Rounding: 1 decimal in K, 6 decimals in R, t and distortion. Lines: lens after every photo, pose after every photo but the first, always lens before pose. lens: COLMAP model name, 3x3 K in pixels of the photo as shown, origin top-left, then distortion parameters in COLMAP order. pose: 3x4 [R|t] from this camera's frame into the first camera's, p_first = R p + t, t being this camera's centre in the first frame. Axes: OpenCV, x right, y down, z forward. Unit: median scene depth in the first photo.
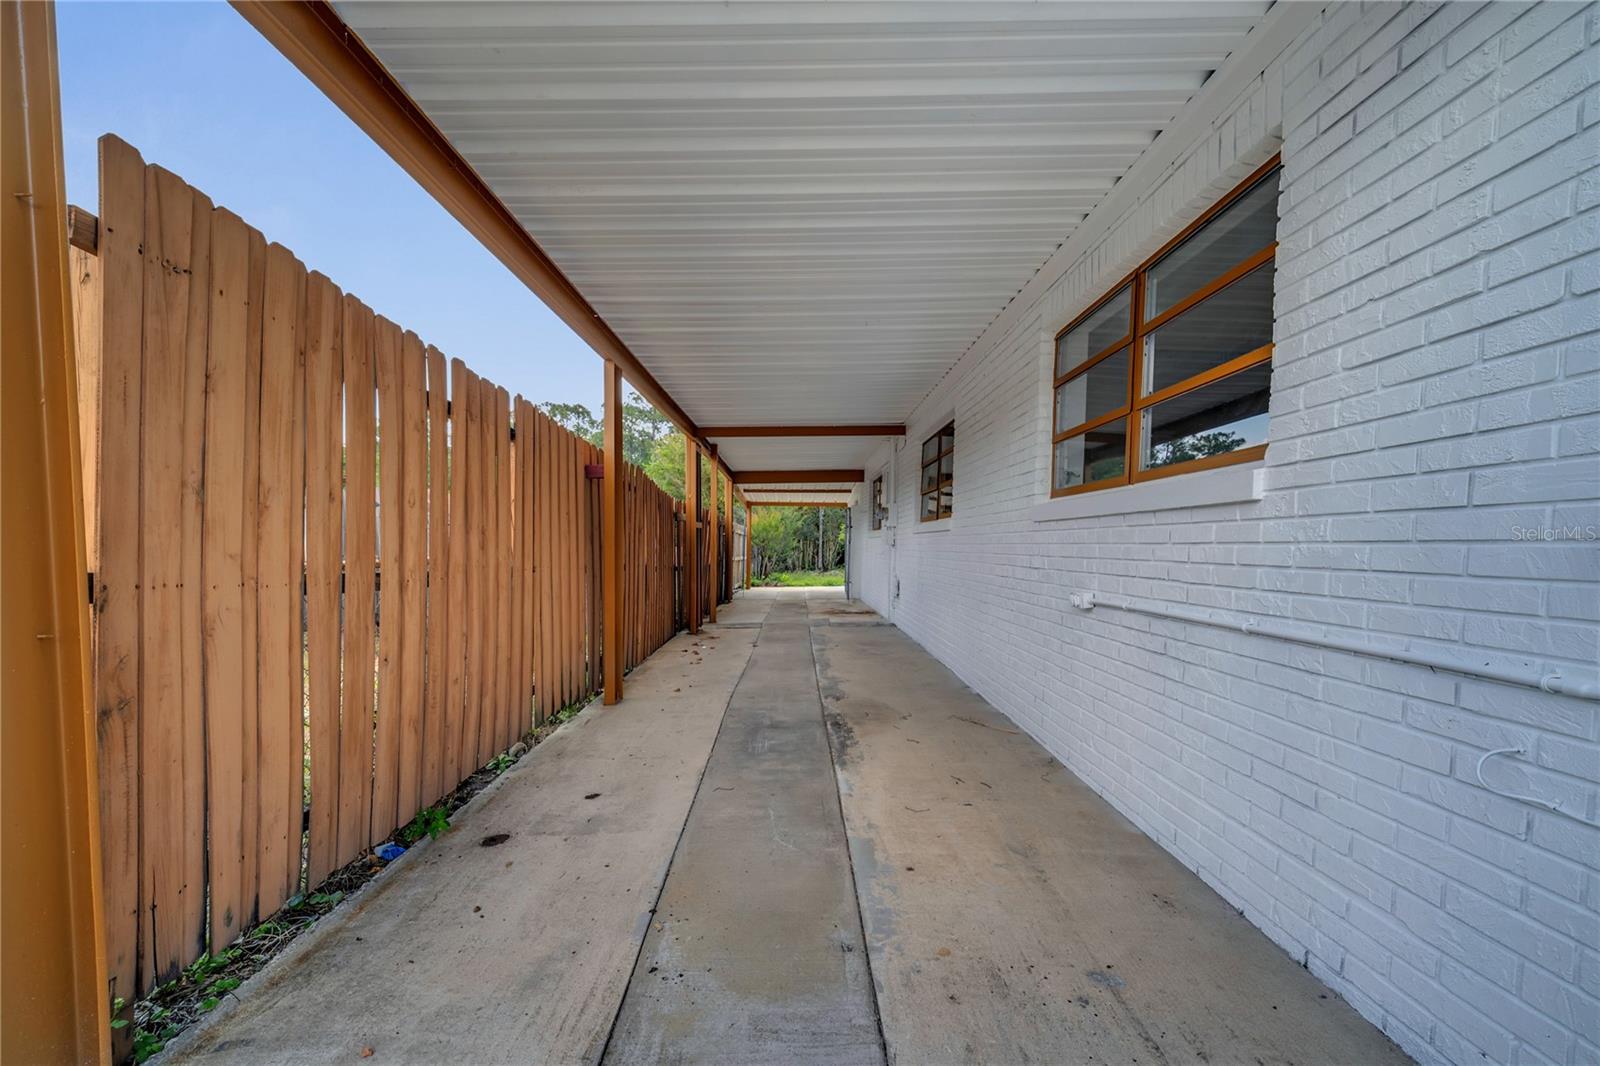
lens RADIAL K [[644.6, 0, 799.1], [0, 644.6, 542.2], [0, 0, 1]] dist [0.010526, -0.003004]
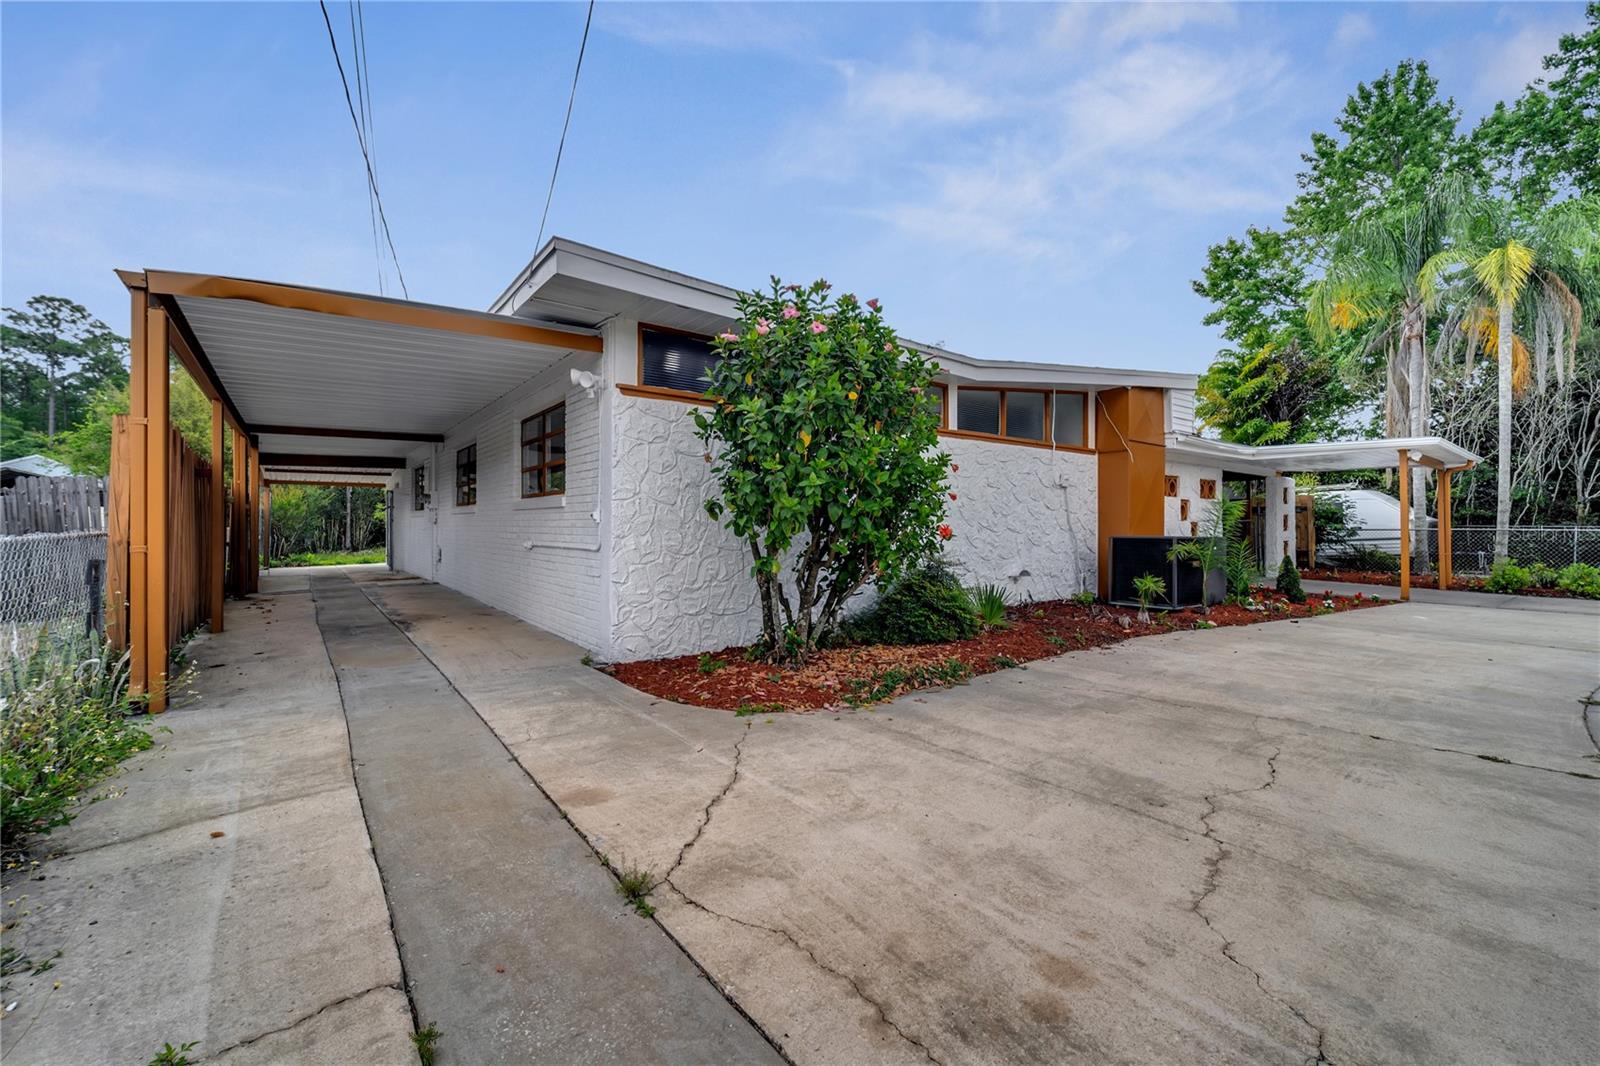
lens RADIAL K [[644.6, 0, 798.6], [0, 644.6, 535.4], [0, 0, 1]] dist [0.010526, -0.003004]
pose [[0.792013, -0.019520, 0.610192, -0.050849], [0.004839, 0.999658, 0.025697, 0.000000], [-0.610485, -0.017400, 0.791836, -0.350921]]
